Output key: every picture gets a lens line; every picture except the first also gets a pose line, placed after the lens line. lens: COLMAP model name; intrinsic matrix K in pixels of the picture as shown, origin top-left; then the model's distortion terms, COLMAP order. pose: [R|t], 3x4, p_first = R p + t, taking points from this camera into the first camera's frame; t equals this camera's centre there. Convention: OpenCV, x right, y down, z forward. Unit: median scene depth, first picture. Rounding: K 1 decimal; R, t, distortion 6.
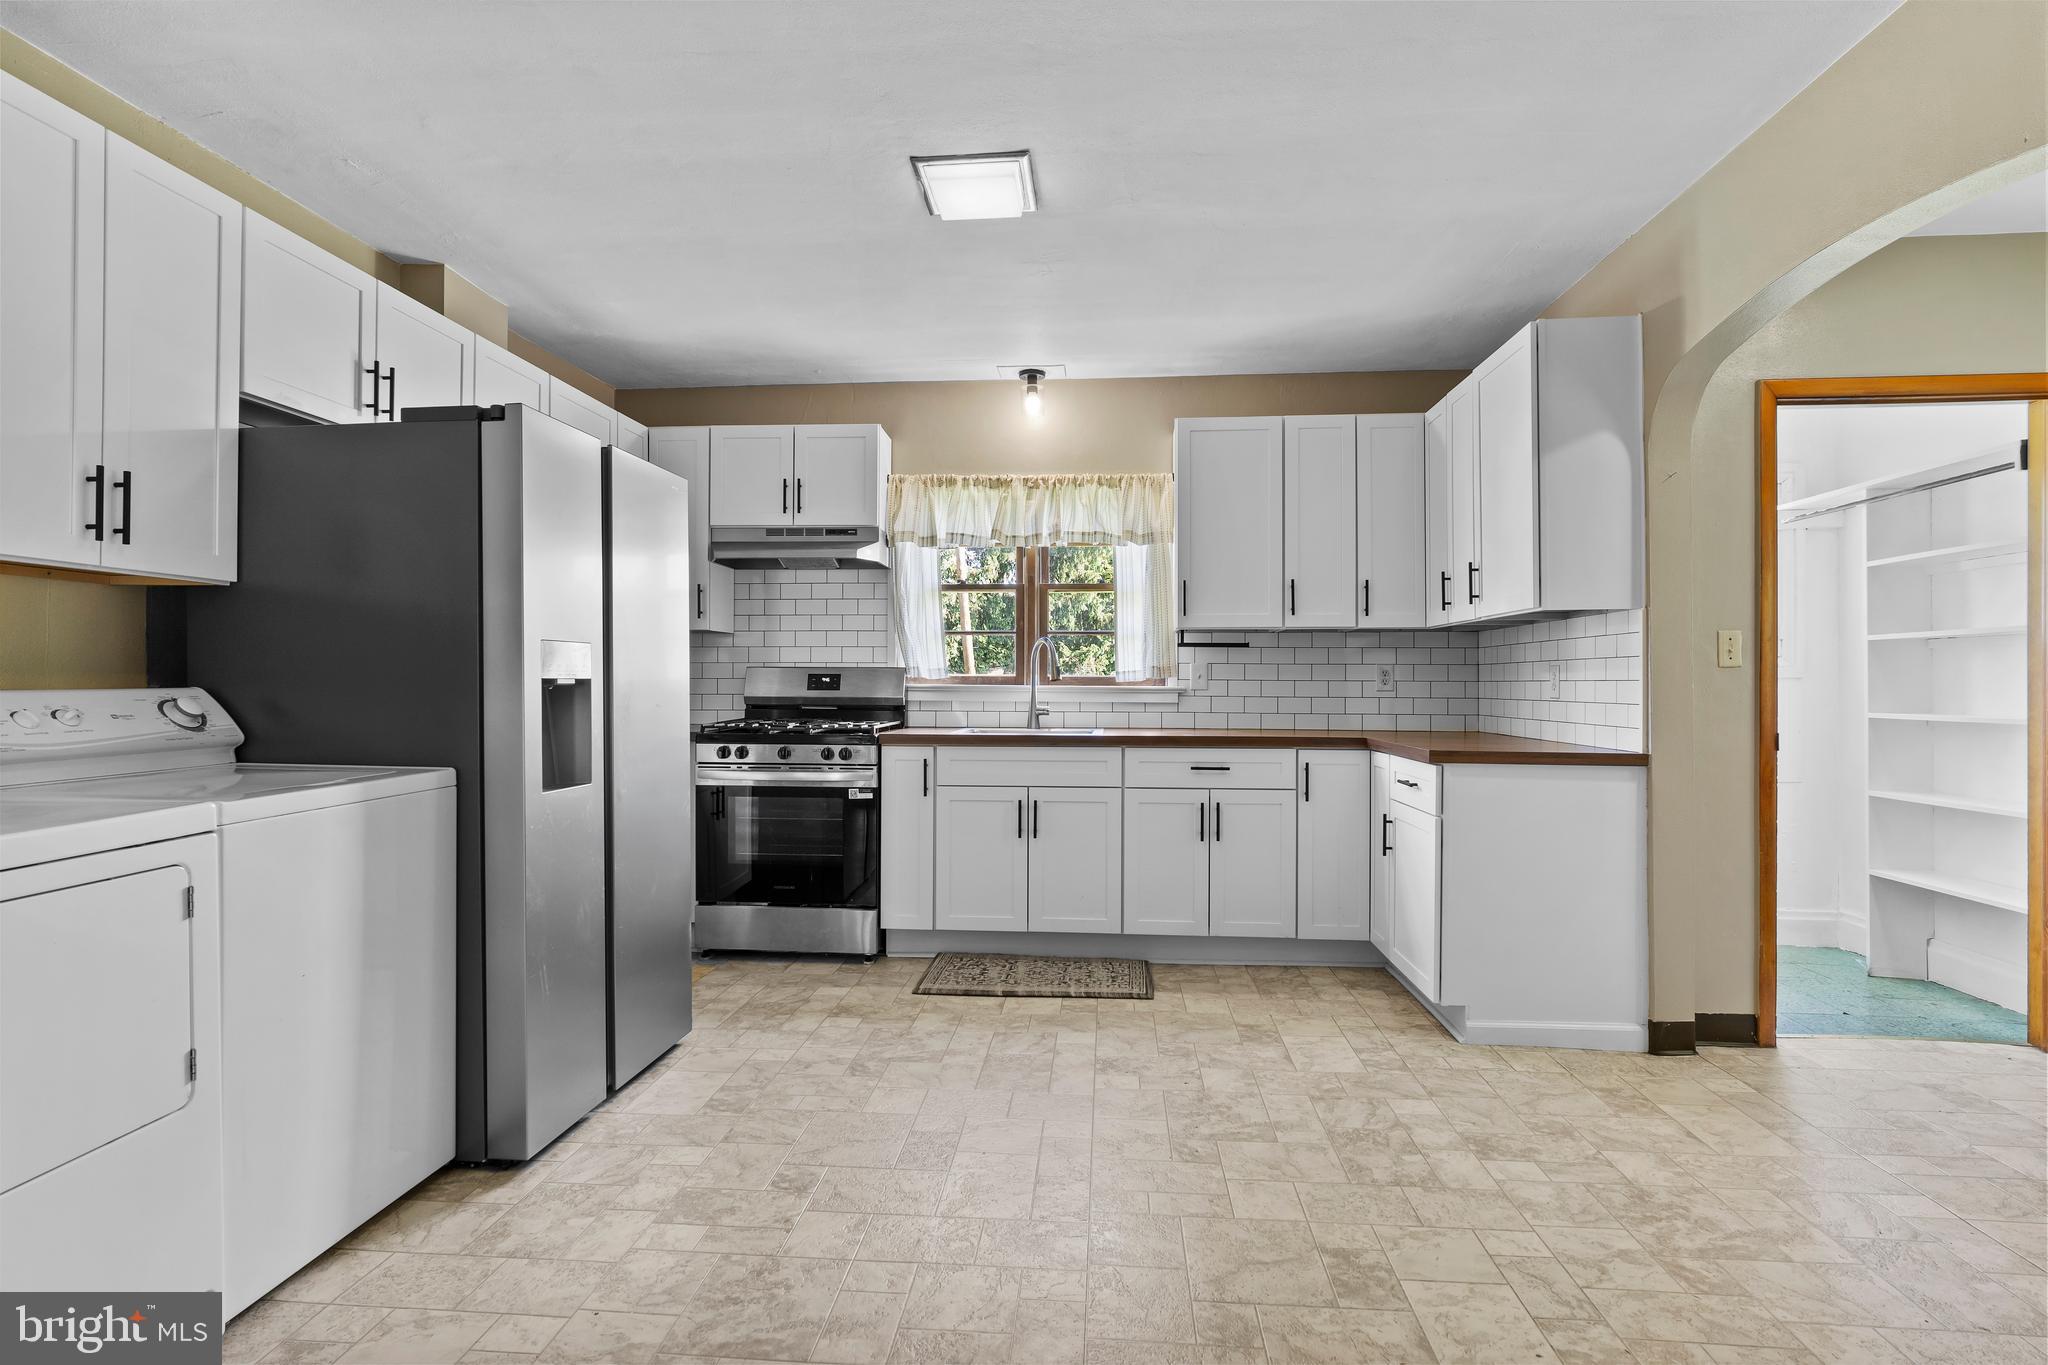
lens RADIAL K [[1048.4, 0, 1018.2], [0, 1048.4, 672.4], [0, 0, 1]] dist [-0.015775, 0.006855]
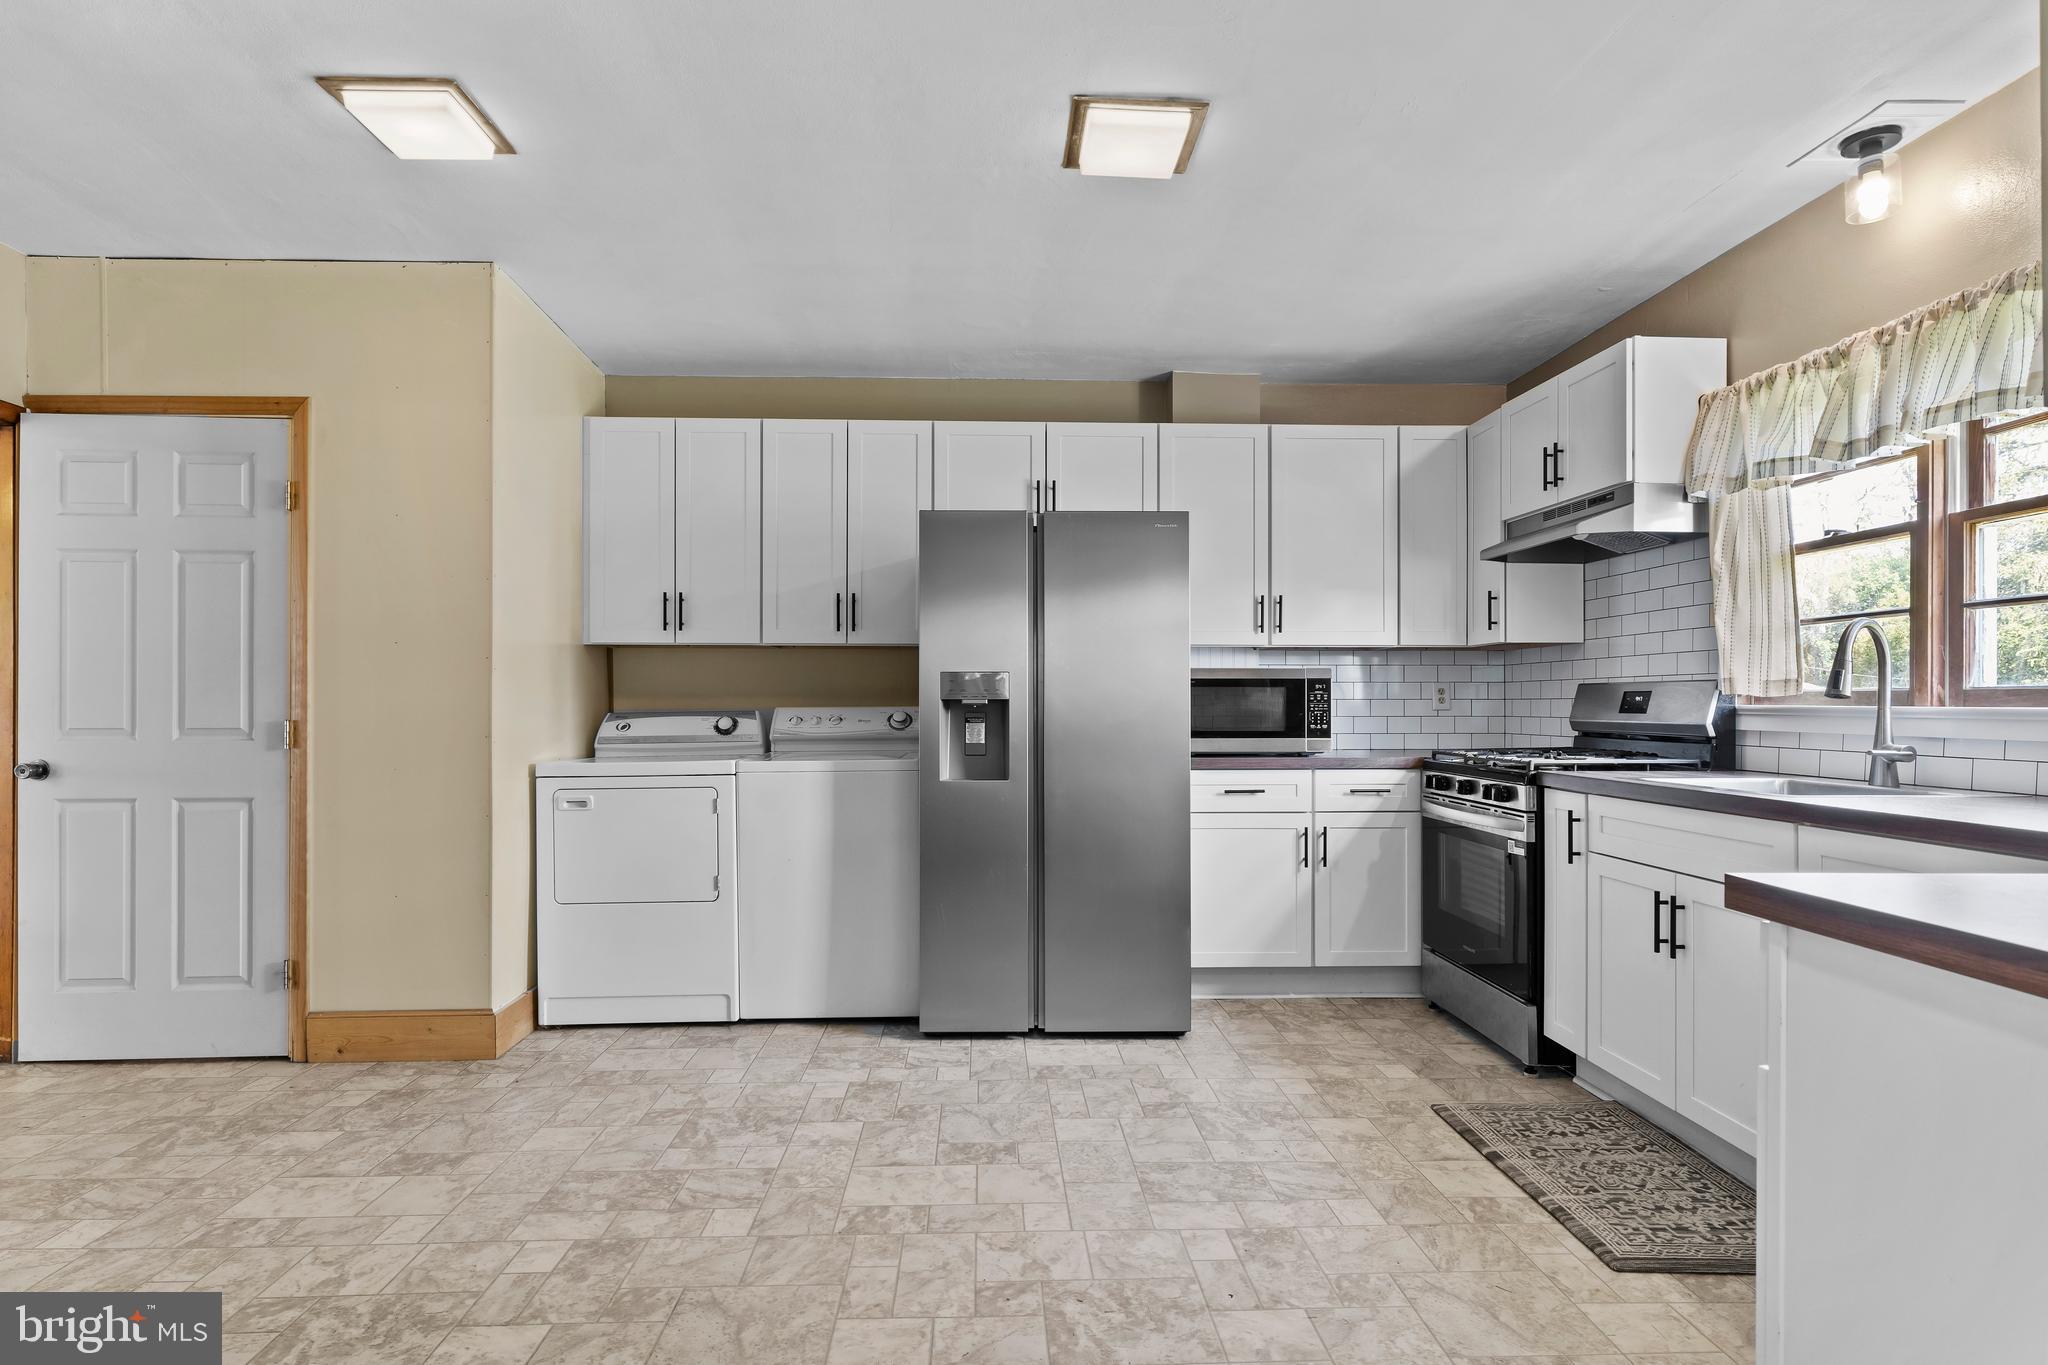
lens RADIAL K [[1048.4, 0, 1010.7], [0, 1048.4, 701.2], [0, 0, 1]] dist [-0.015775, 0.006855]
pose [[0.115862, -0.007795, -0.993235, 0.621061], [0.007330, 0.999949, -0.006993, 0.012533], [0.993238, -0.006470, 0.115913, 0.601870]]
